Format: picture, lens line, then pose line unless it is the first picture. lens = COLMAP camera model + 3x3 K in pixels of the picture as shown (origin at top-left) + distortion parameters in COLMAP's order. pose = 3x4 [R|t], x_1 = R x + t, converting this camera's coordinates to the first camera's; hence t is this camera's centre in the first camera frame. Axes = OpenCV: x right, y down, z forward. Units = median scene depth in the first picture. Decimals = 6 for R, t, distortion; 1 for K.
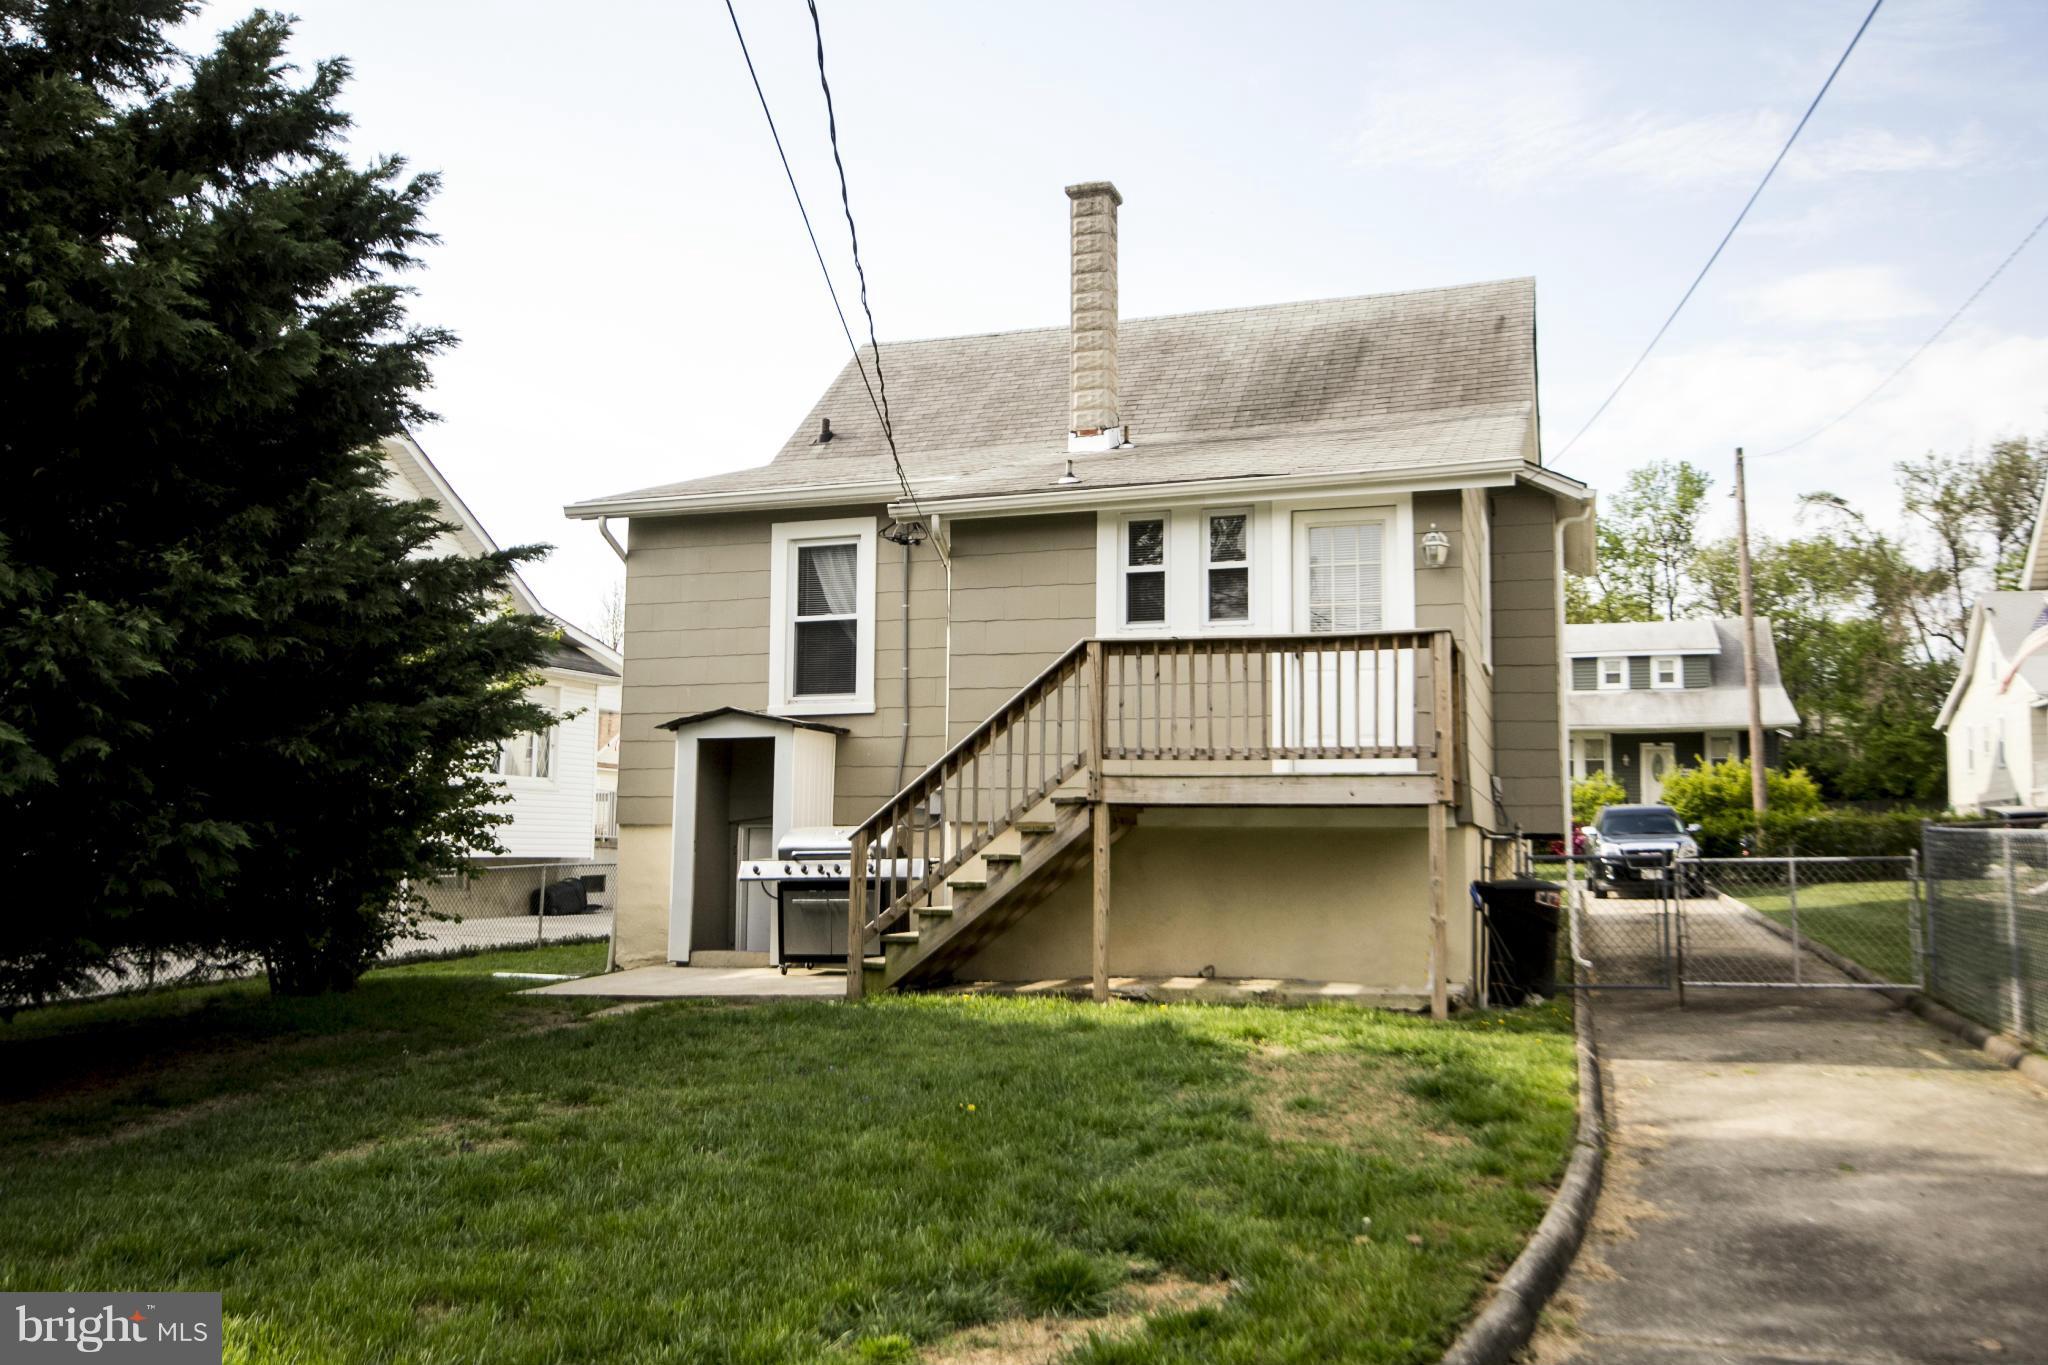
lens RADIAL K [[1285.6, 0, 1025.0], [0, 1285.6, 683.7], [0, 0, 1]] dist [-0.005085, 0.000270]
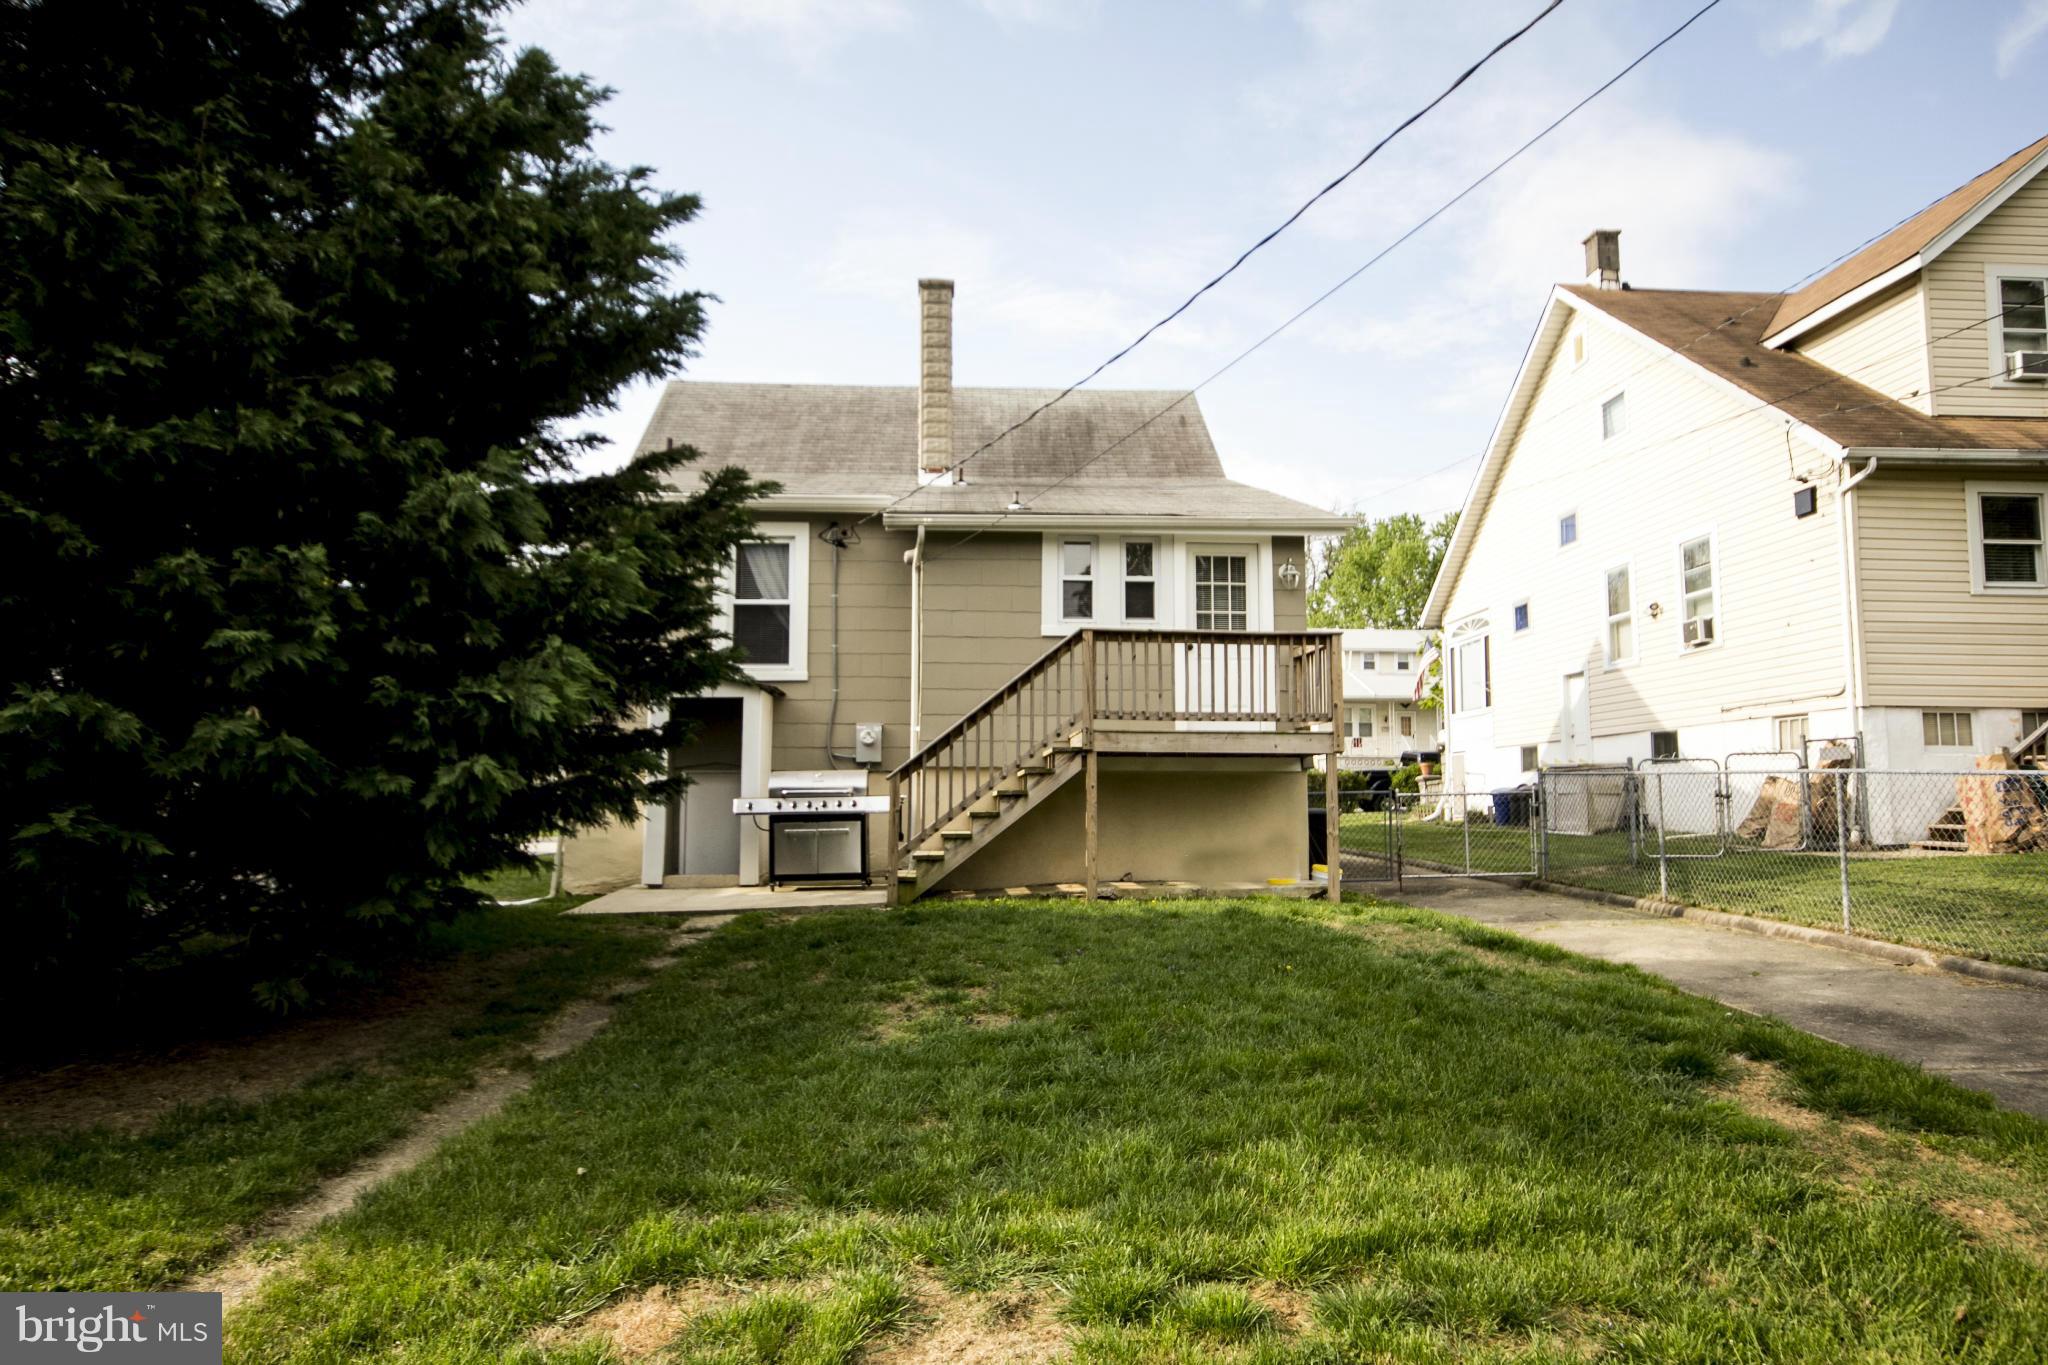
lens RADIAL K [[960.2, 0, 1023.9], [0, 960.2, 685.9], [0, 0, 1]] dist [-0.004789, -0.000319]
pose [[0.948603, 0.023839, 0.315569, -0.294303], [-0.030554, 0.999399, 0.016347, 0.009118], [-0.314990, -0.025148, 0.948762, 0.066654]]
